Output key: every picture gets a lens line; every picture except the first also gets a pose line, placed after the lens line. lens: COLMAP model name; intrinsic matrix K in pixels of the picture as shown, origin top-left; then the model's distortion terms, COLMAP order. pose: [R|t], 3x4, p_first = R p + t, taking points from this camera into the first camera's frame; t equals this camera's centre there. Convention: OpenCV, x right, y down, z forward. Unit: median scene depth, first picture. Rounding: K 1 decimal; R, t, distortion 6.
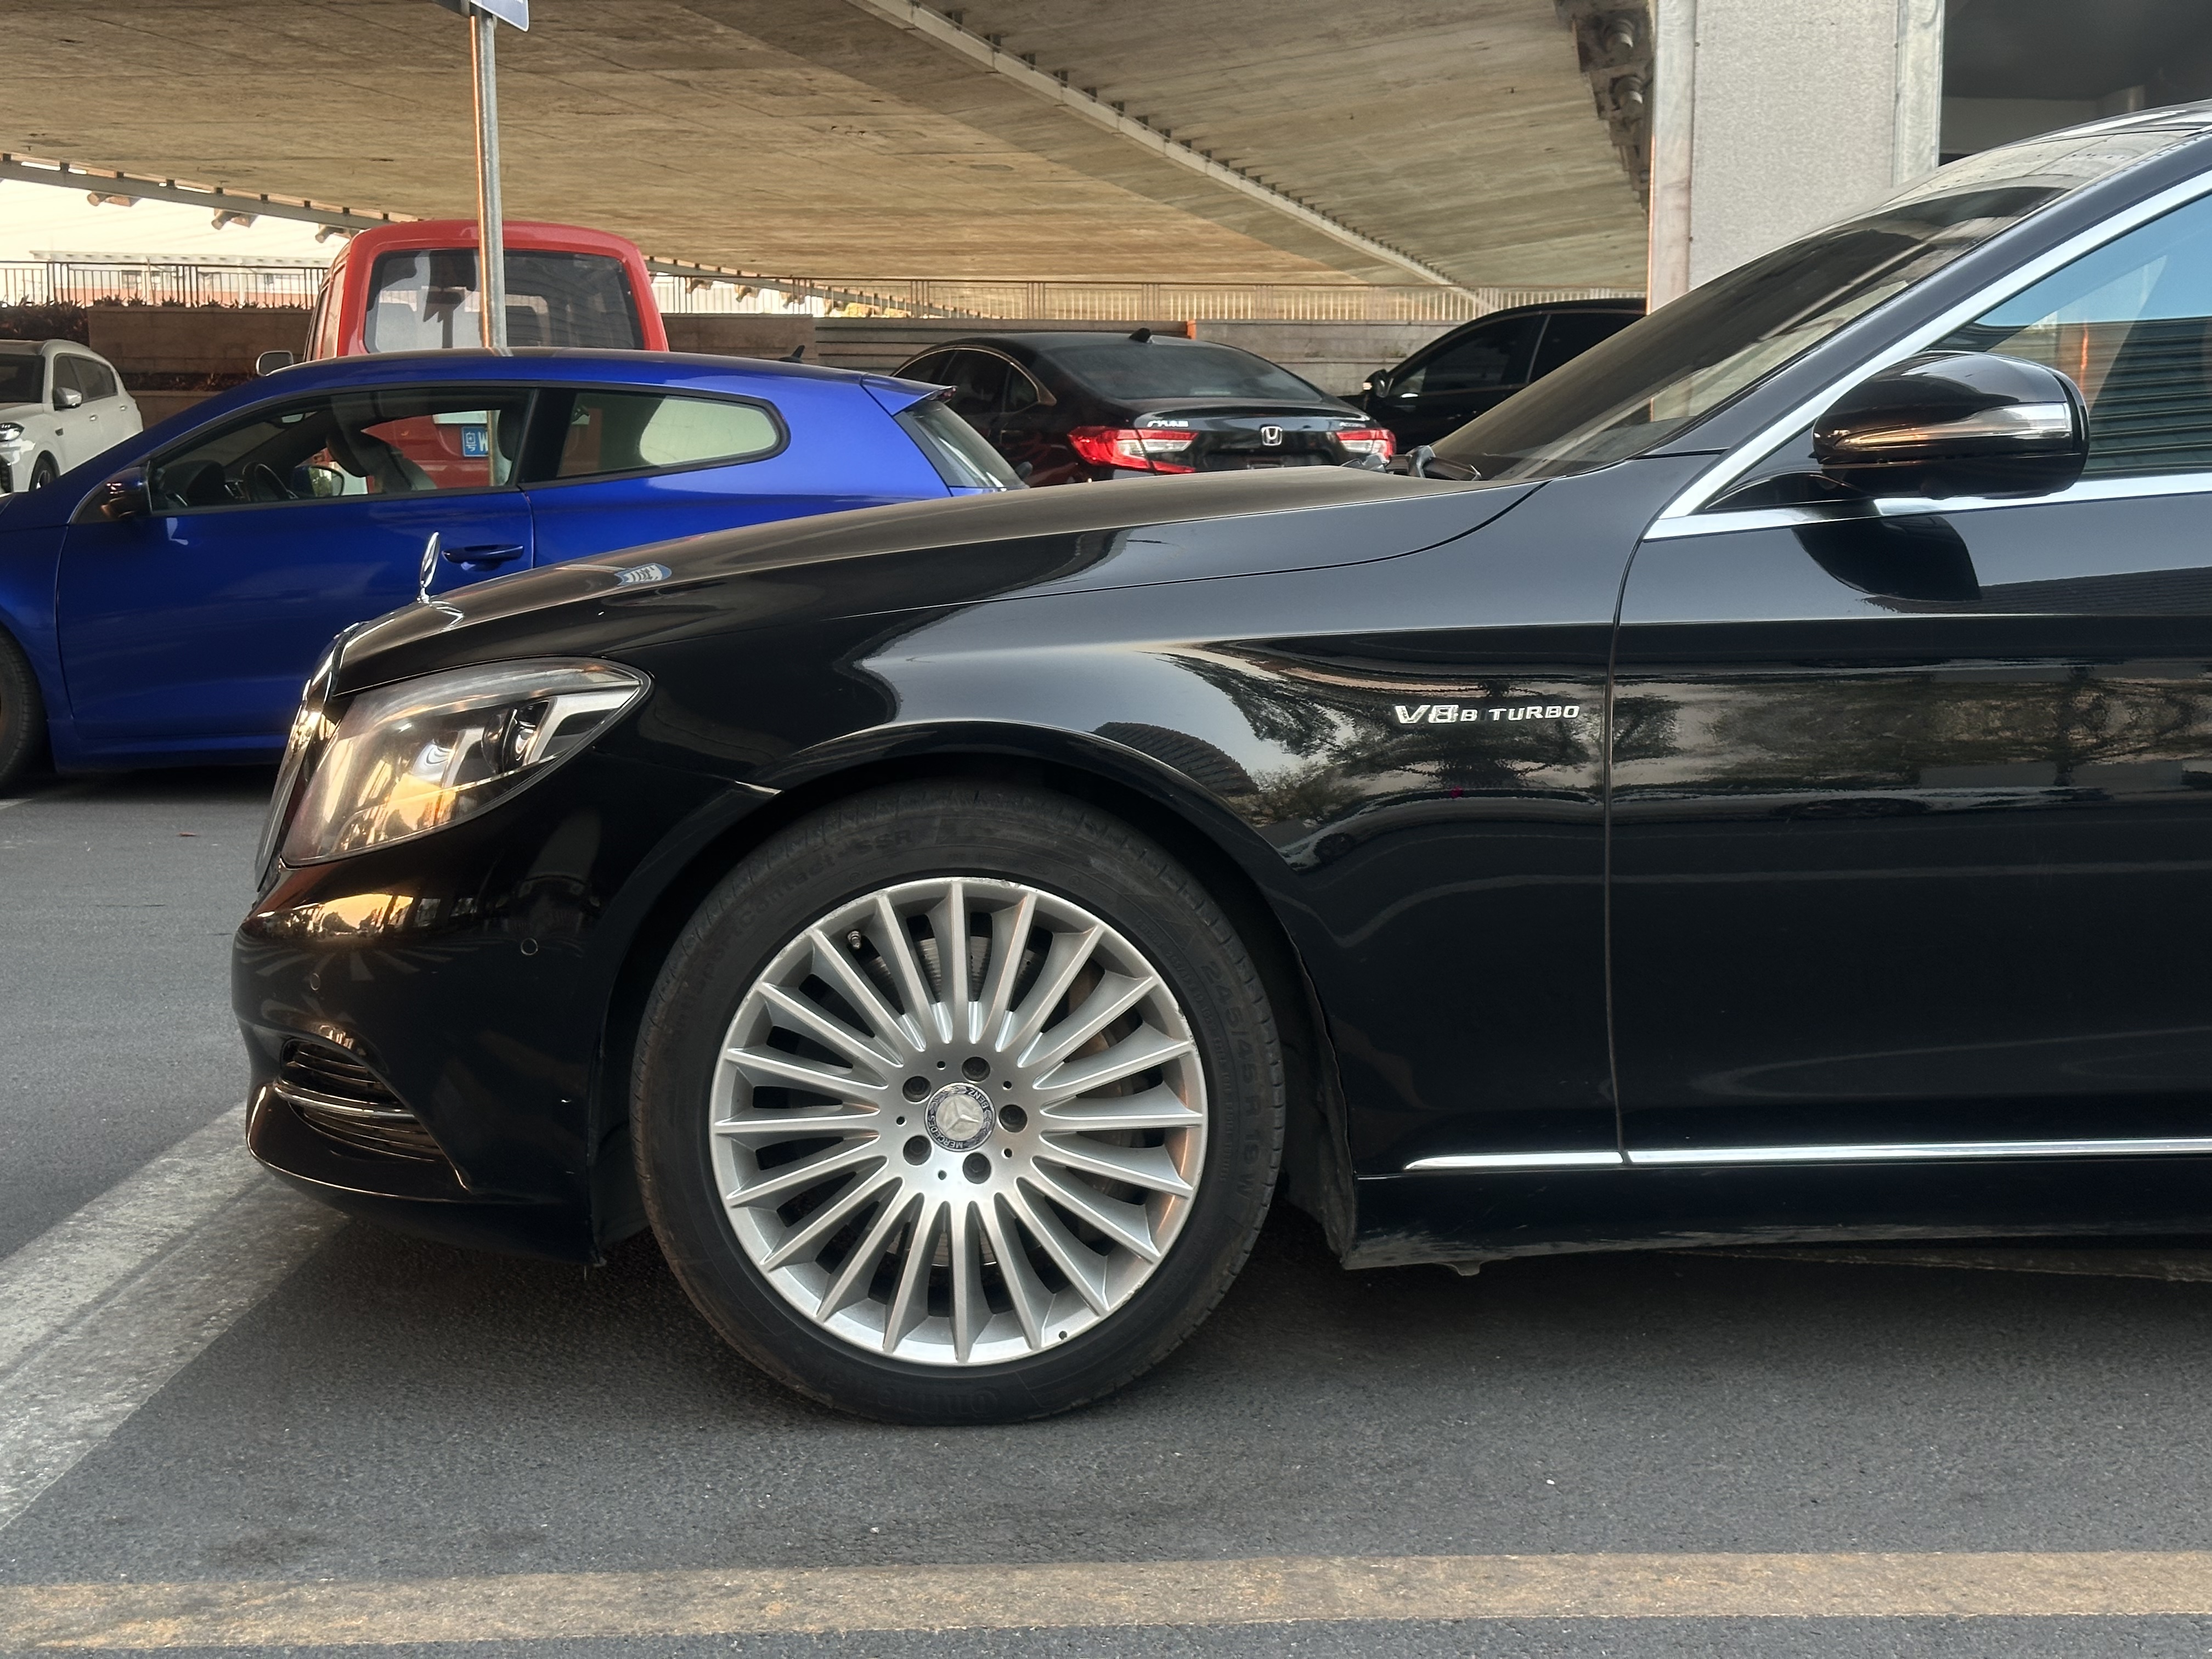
lens RADIAL K [[3074.5, 0, 1102.5], [0, 3074.5, 817.3], [0, 0, 1]] dist [0.108036, 0.000000]
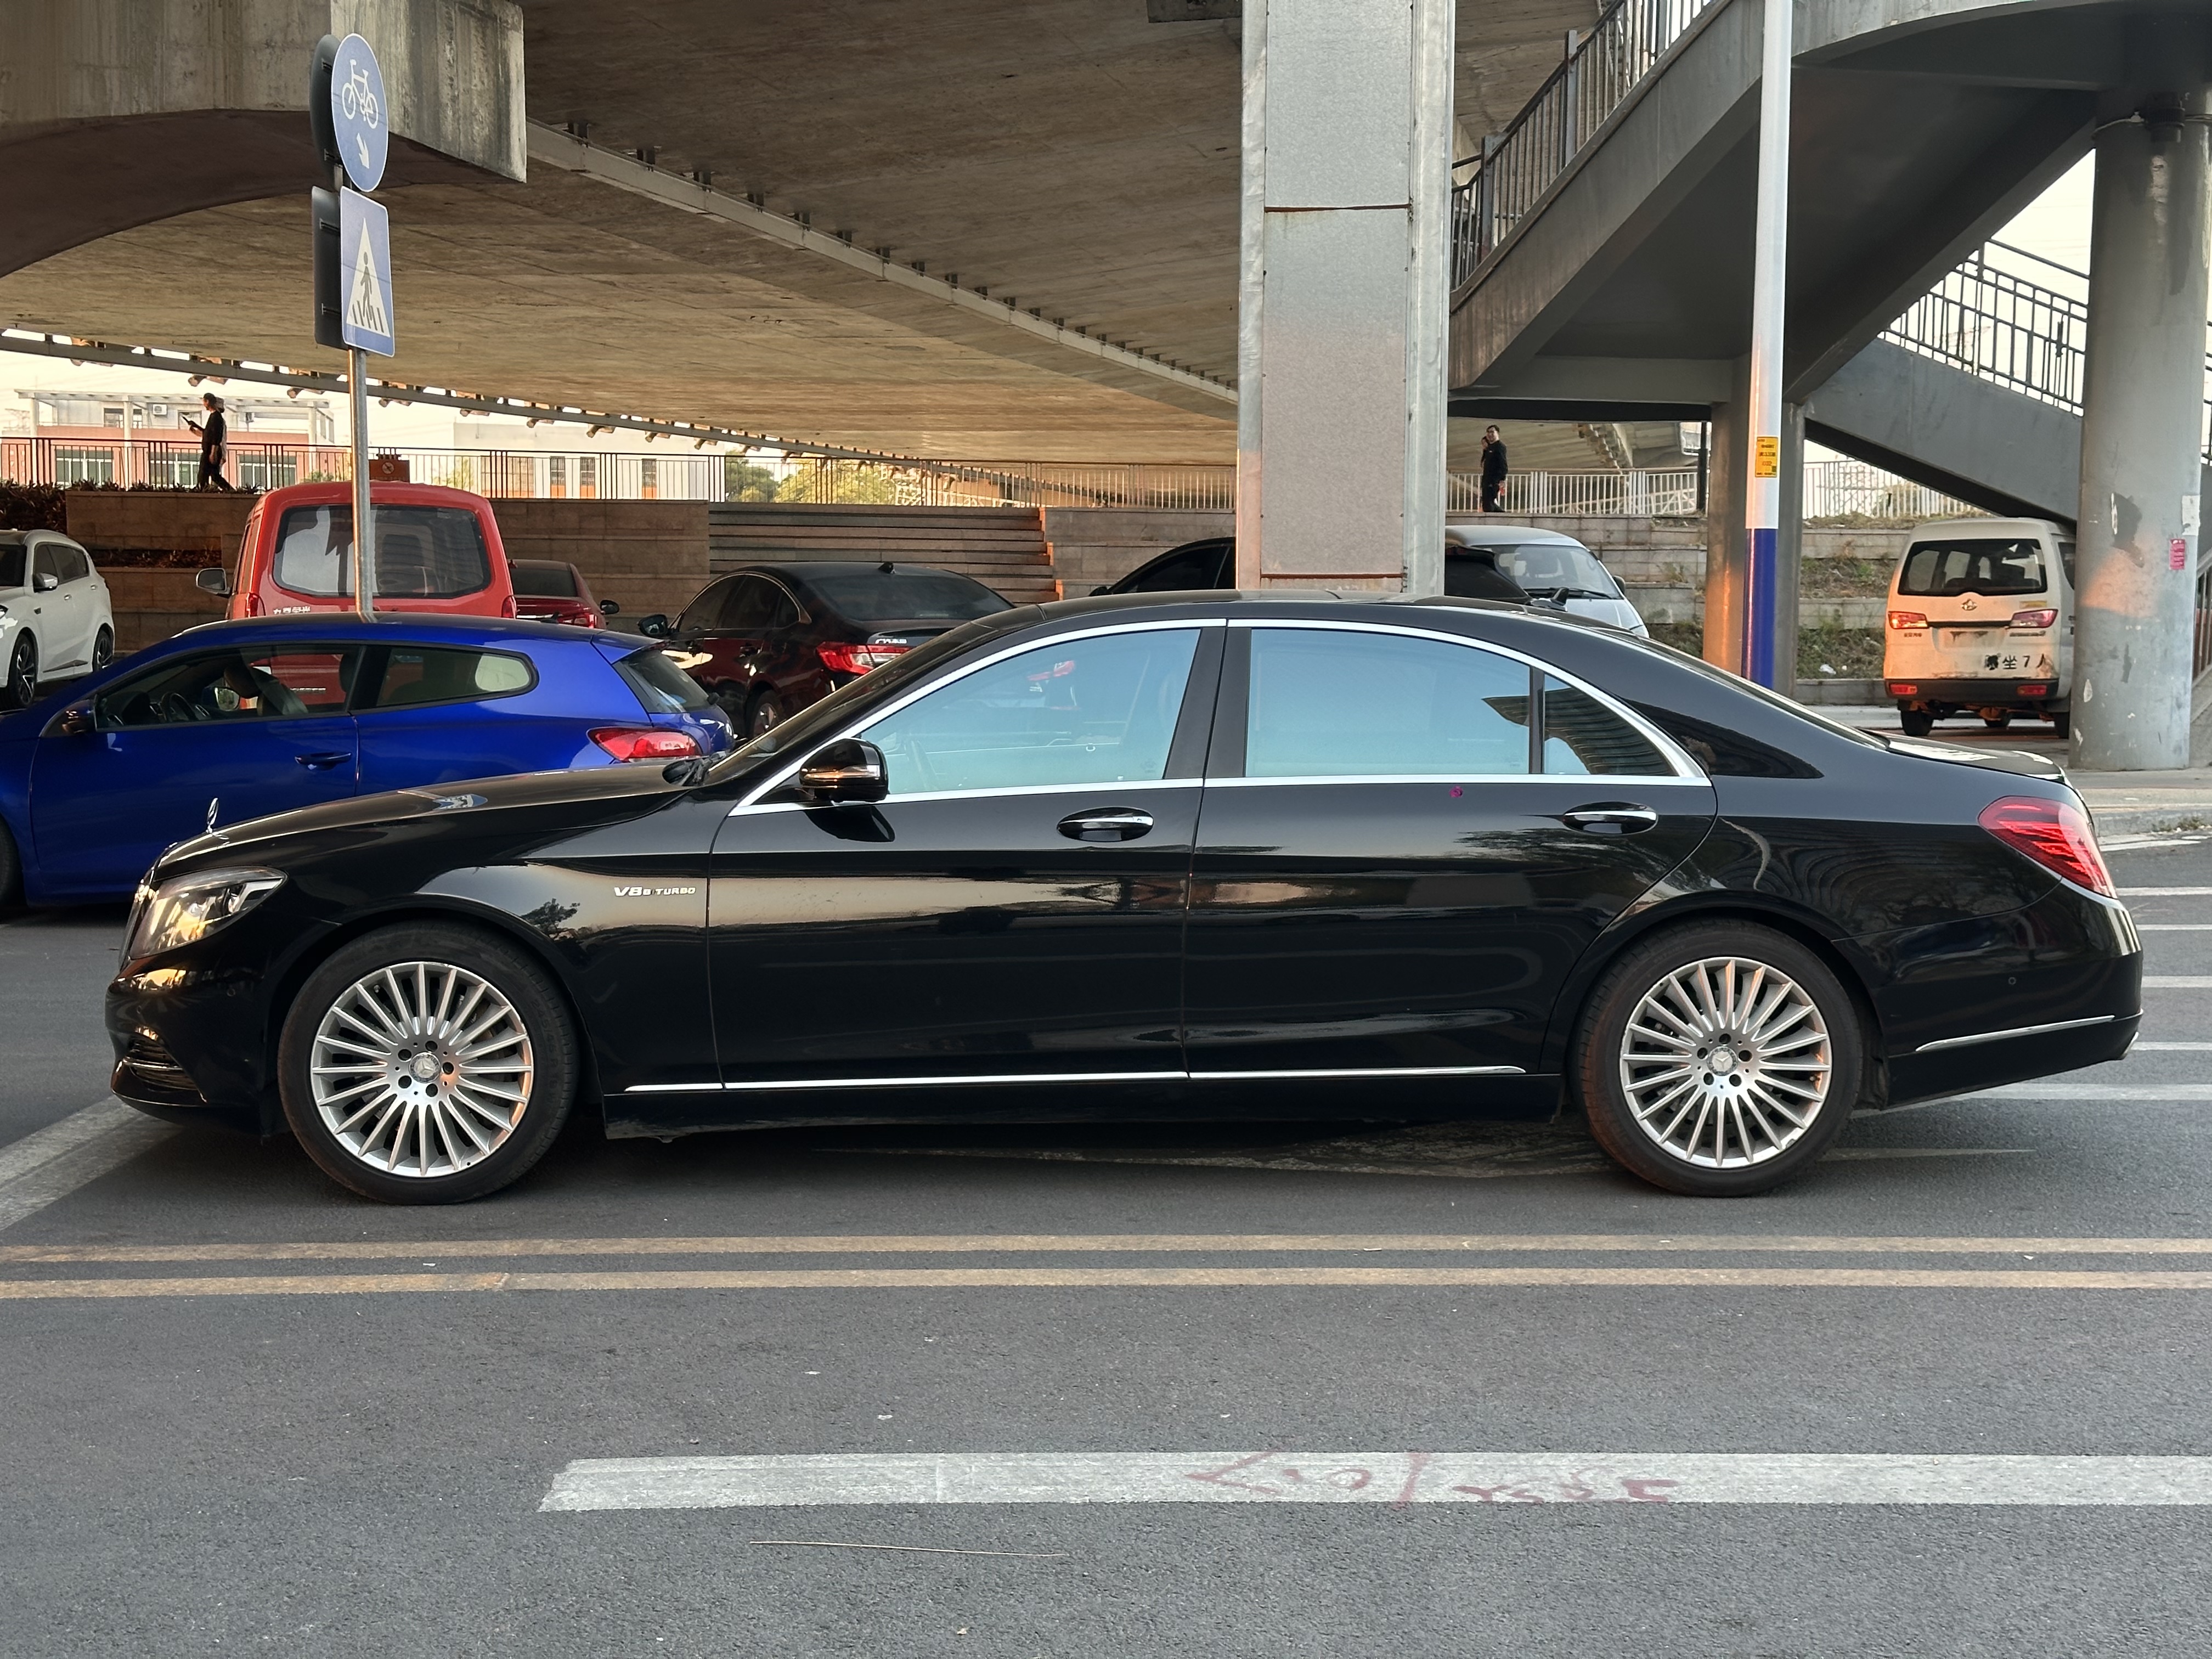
lens RADIAL K [[3074.5, 0, 1121.4], [0, 3074.5, 822.2], [0, 0, 1]] dist [0.108036, 0.000000]
pose [[0.999904, 0.005611, 0.012669, 0.055318], [-0.005096, 0.999173, -0.040329, 0.000692], [-0.012884, 0.040261, 0.999106, -0.163664]]
